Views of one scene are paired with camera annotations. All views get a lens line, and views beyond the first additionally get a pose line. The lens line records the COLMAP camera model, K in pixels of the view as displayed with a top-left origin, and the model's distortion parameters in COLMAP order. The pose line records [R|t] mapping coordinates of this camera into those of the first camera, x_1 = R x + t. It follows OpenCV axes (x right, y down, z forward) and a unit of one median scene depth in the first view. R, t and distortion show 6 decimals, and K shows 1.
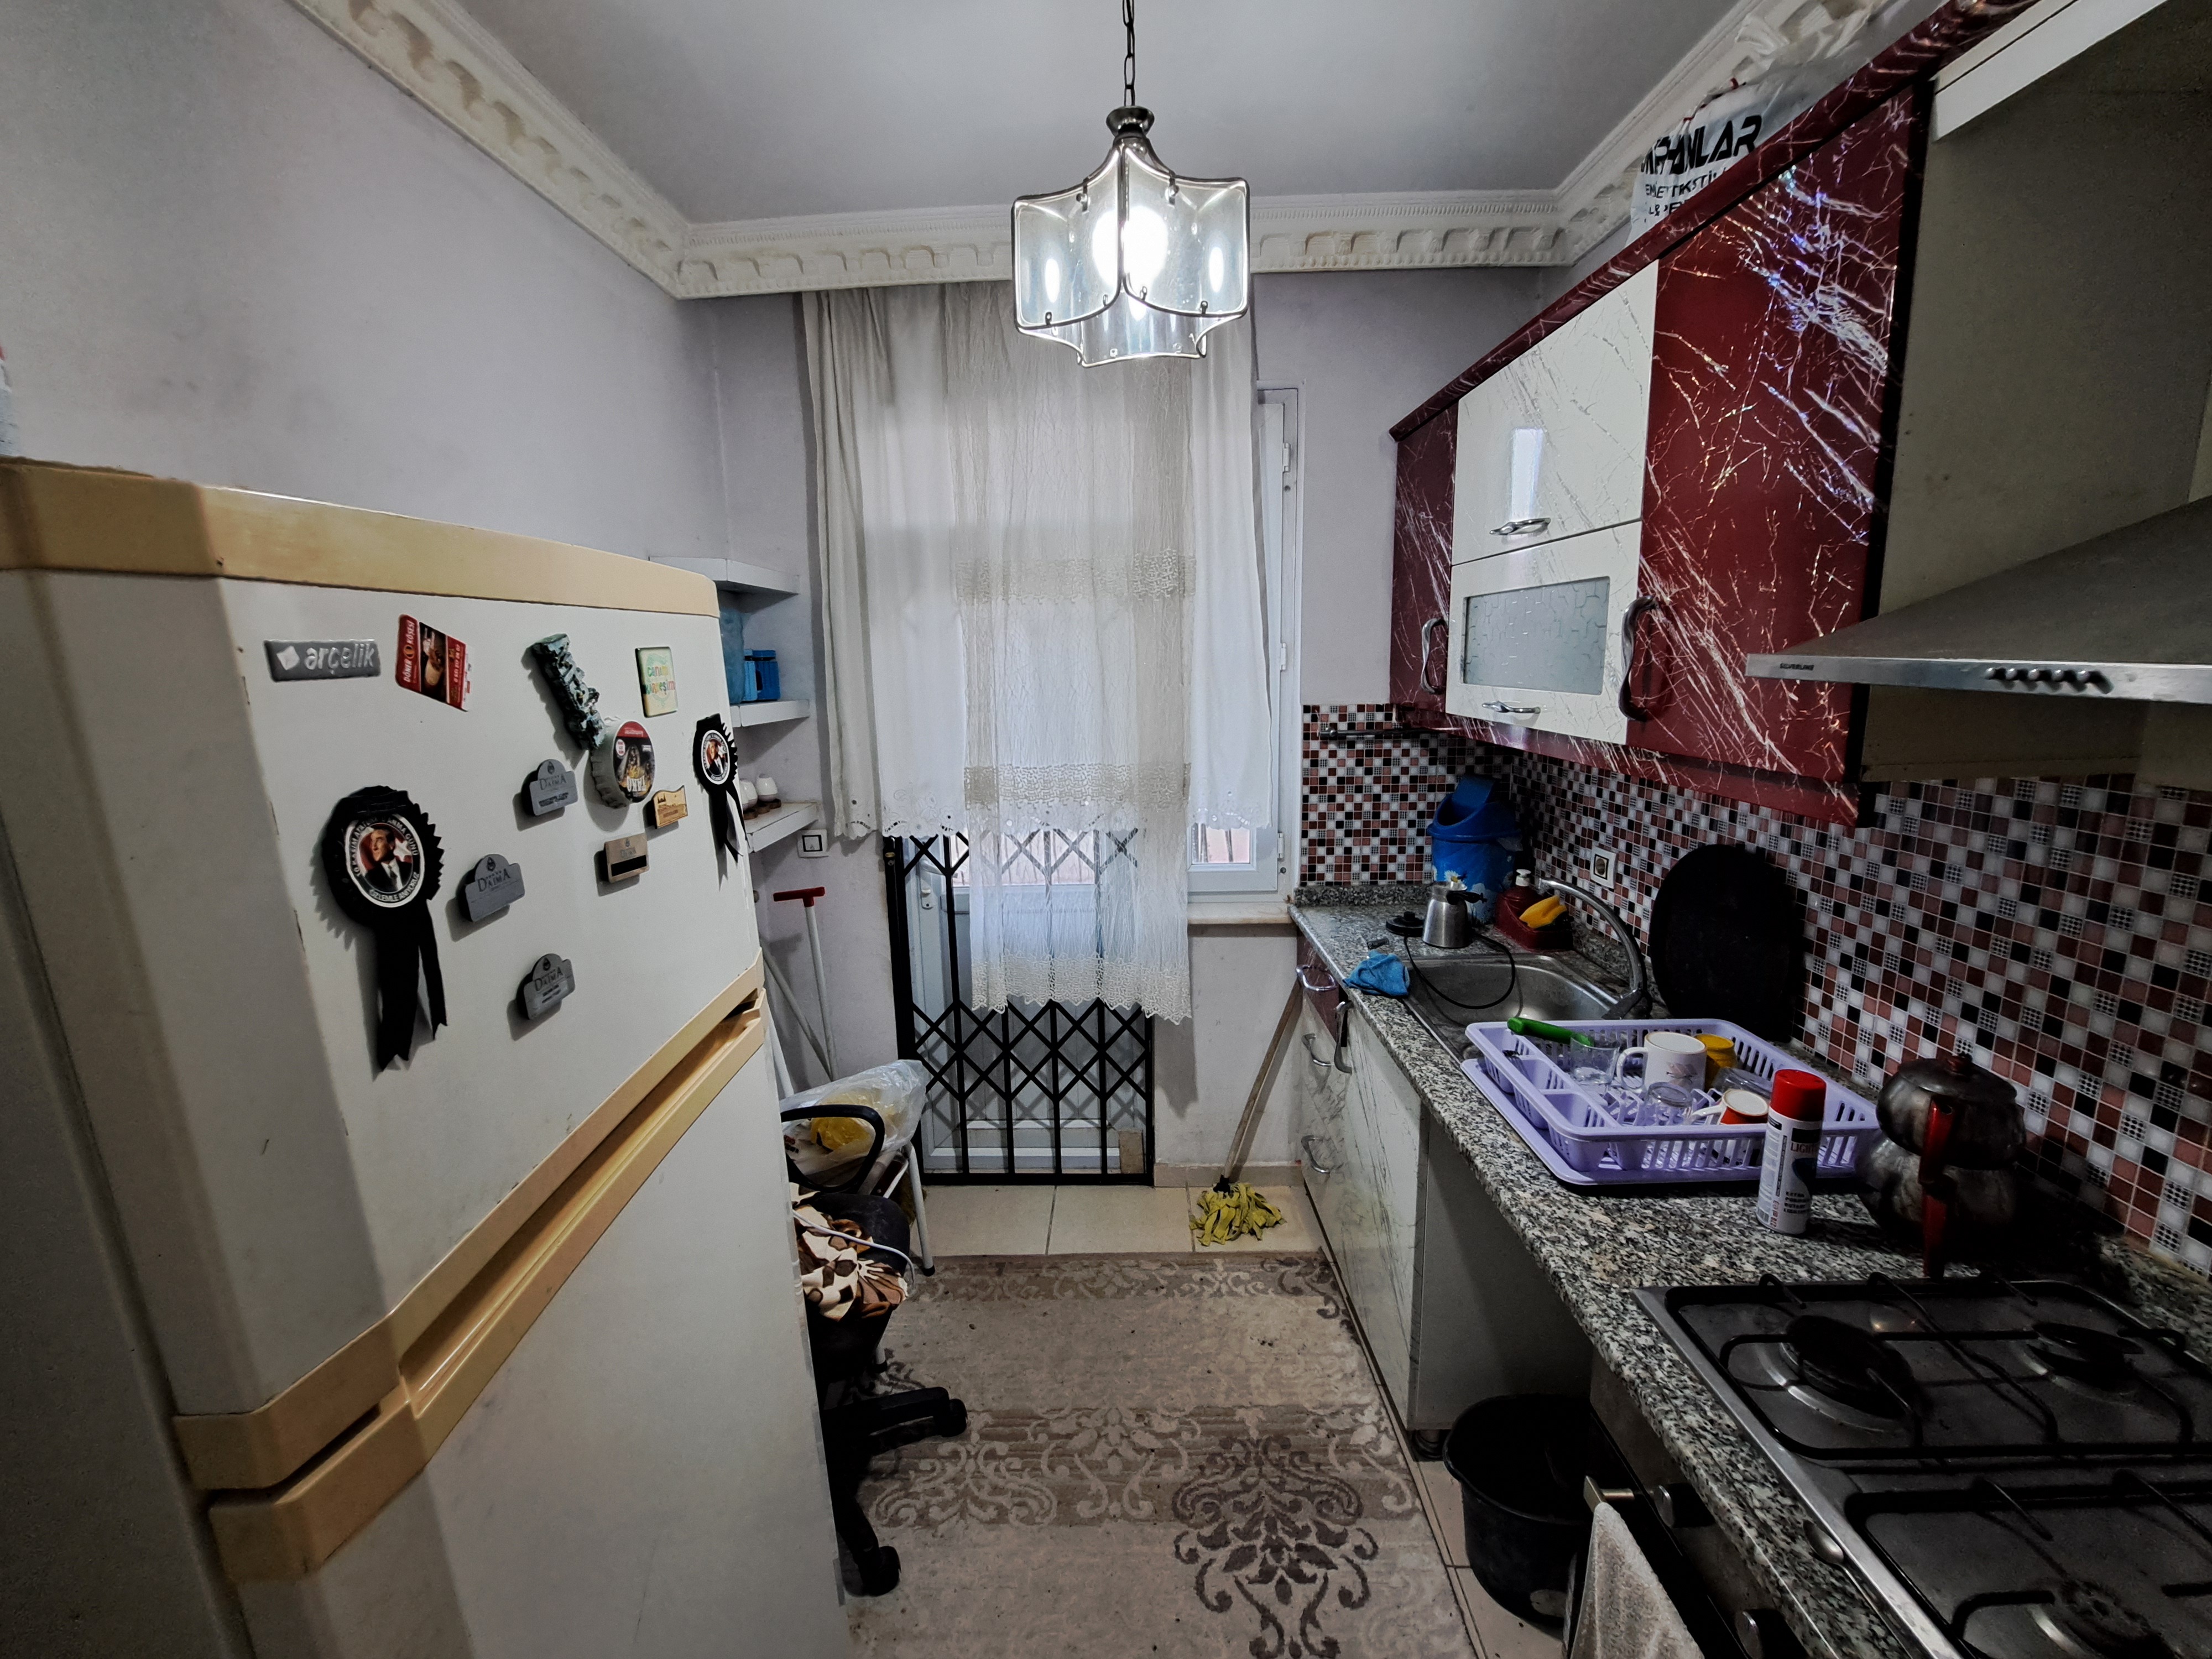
lens RADIAL K [[876.5, 0, 1083.7], [0, 876.5, 812.1], [0, 0, 1]] dist [-0.015964, -0.000544]
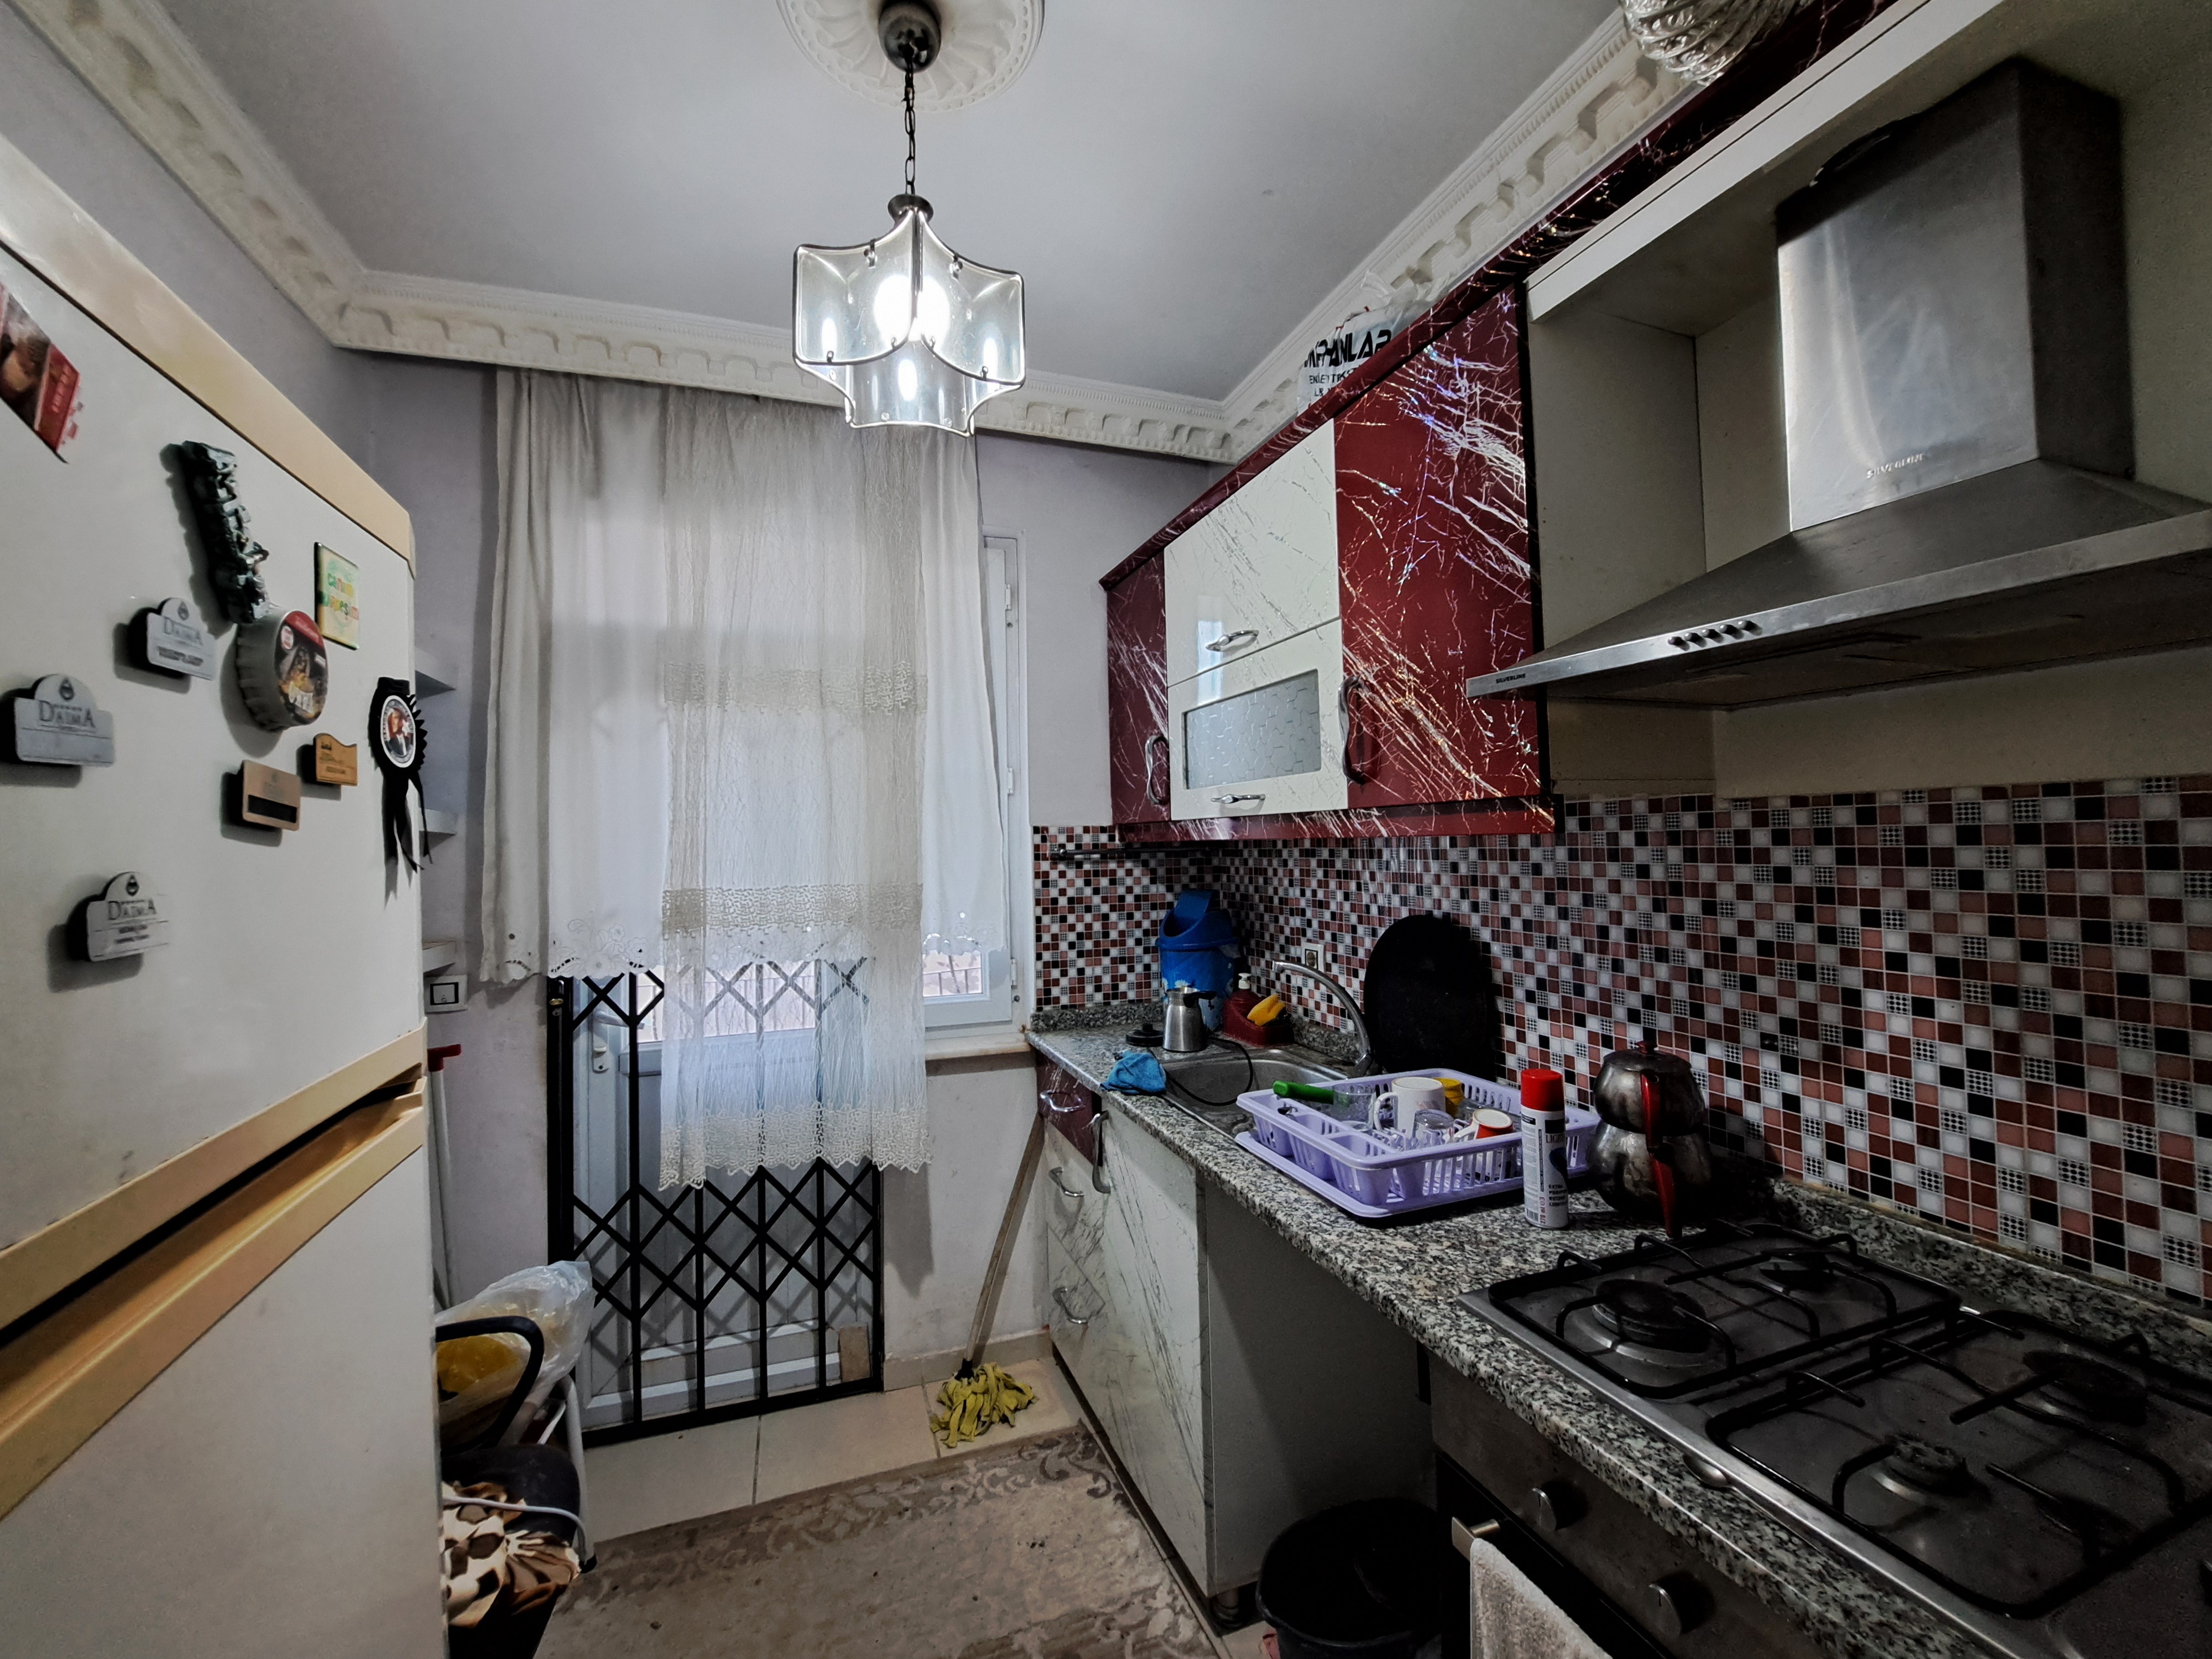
lens RADIAL K [[876.5, 0, 1083.7], [0, 876.5, 812.1], [0, 0, 1]] dist [-0.015964, -0.000544]
pose [[0.936642, 0.019492, 0.349746, -0.064549], [0.057566, 0.976310, -0.208577, 0.100448], [-0.345526, 0.215496, 0.913331, 0.062819]]
